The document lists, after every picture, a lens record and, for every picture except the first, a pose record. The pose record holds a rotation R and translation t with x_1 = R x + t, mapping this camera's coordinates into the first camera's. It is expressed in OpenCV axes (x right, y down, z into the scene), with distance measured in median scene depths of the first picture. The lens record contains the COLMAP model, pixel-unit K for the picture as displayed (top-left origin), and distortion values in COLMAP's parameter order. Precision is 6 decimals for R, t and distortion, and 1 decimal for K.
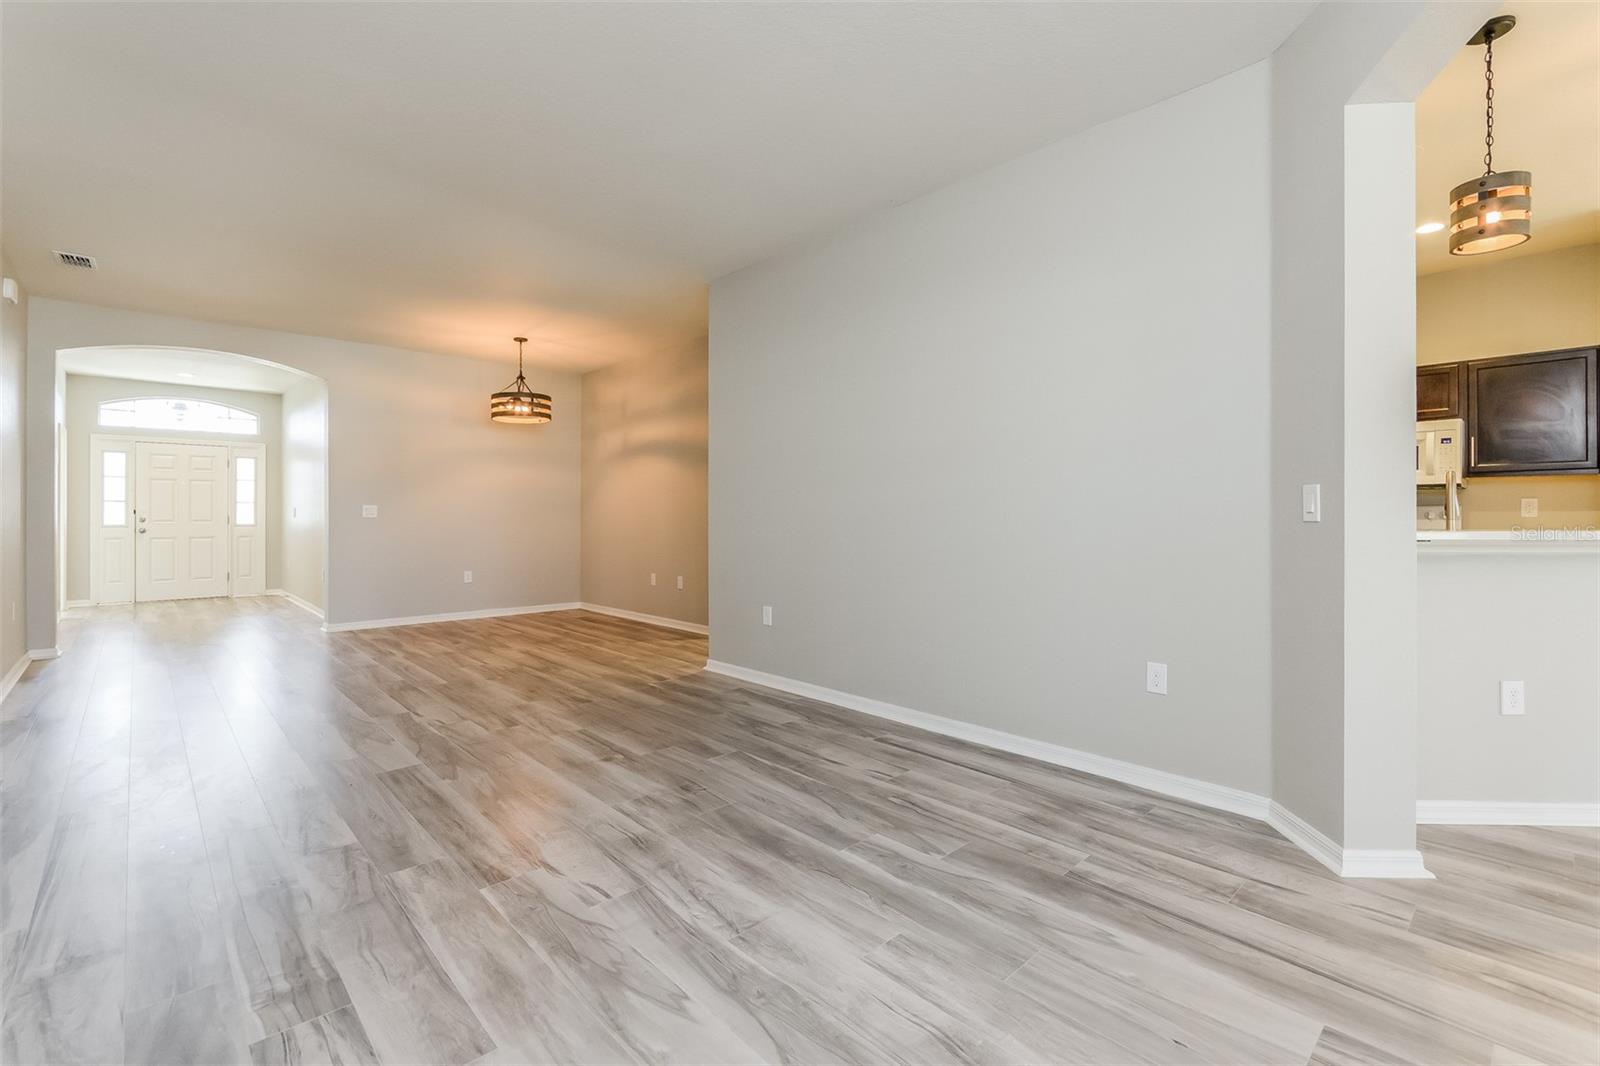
lens RADIAL K [[711.8, 0, 804.8], [0, 711.8, 517.1], [0, 0, 1]] dist [-0.000025, 0.000358]
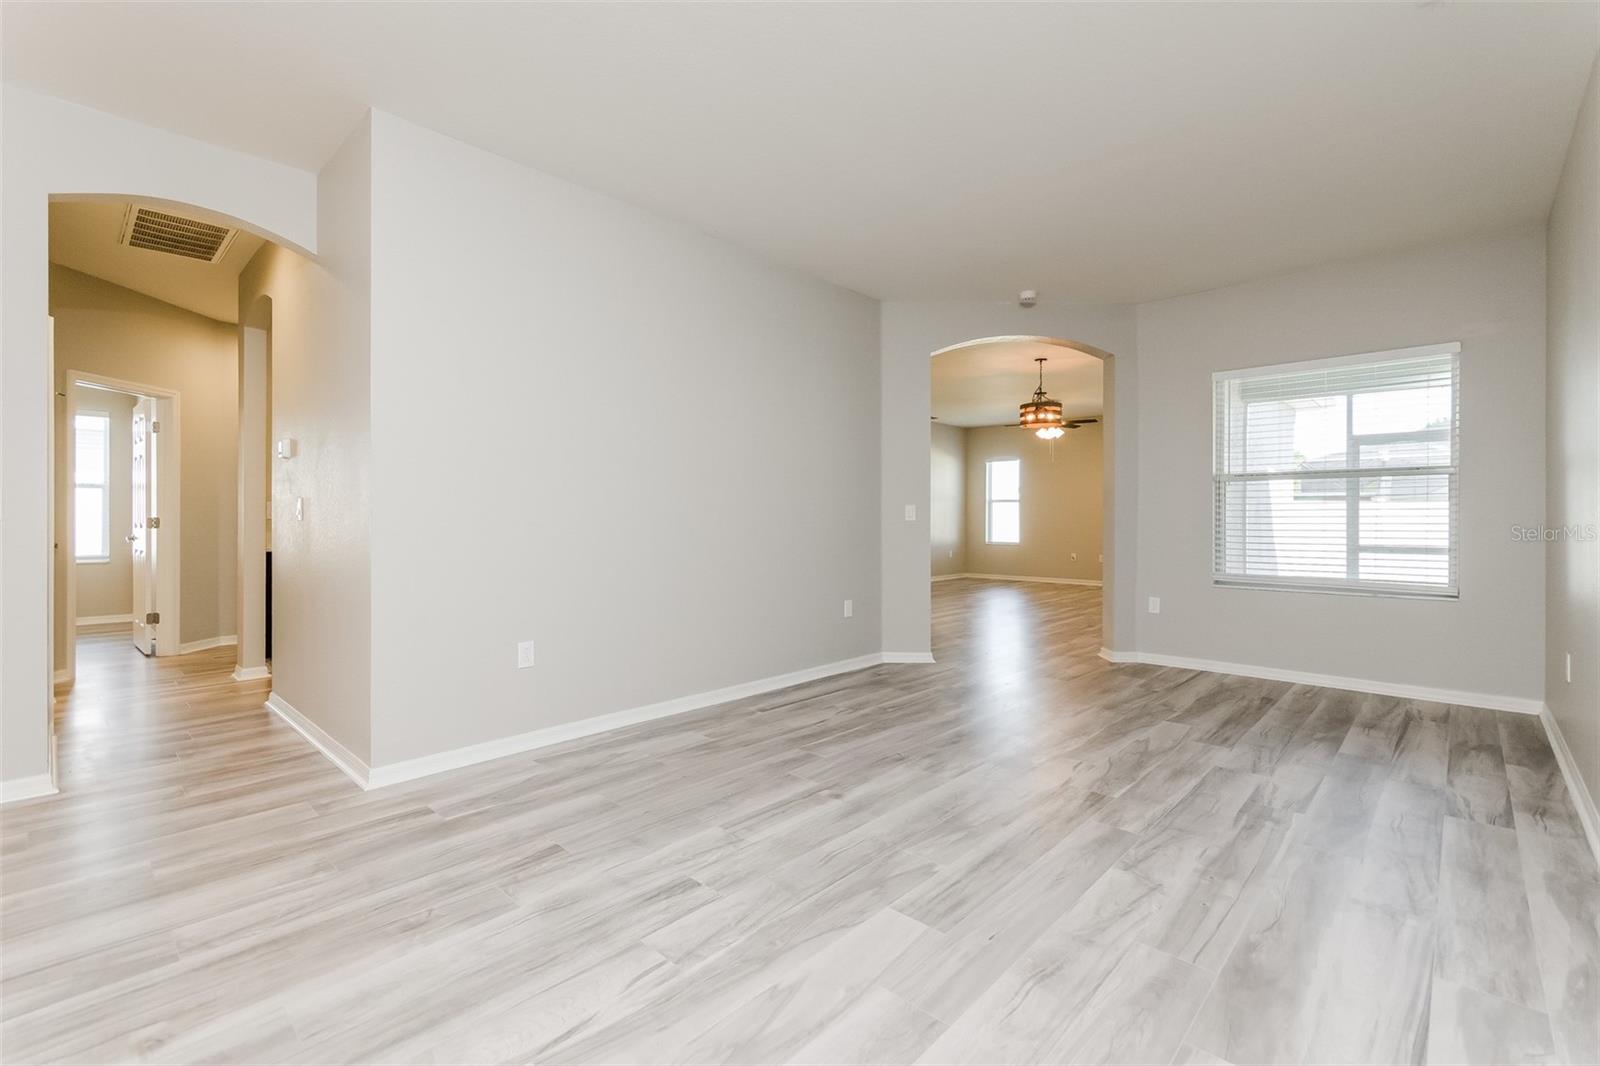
lens RADIAL K [[700.6, 0, 800.0], [0, 700.6, 533.0], [0, 0, 1]] dist [0.014593, 0.000110]
pose [[-0.063761, -0.021106, 0.997742, -1.263926], [-0.001472, 0.999777, 0.021055, -0.006167], [-0.997964, -0.000126, -0.063778, 1.219925]]
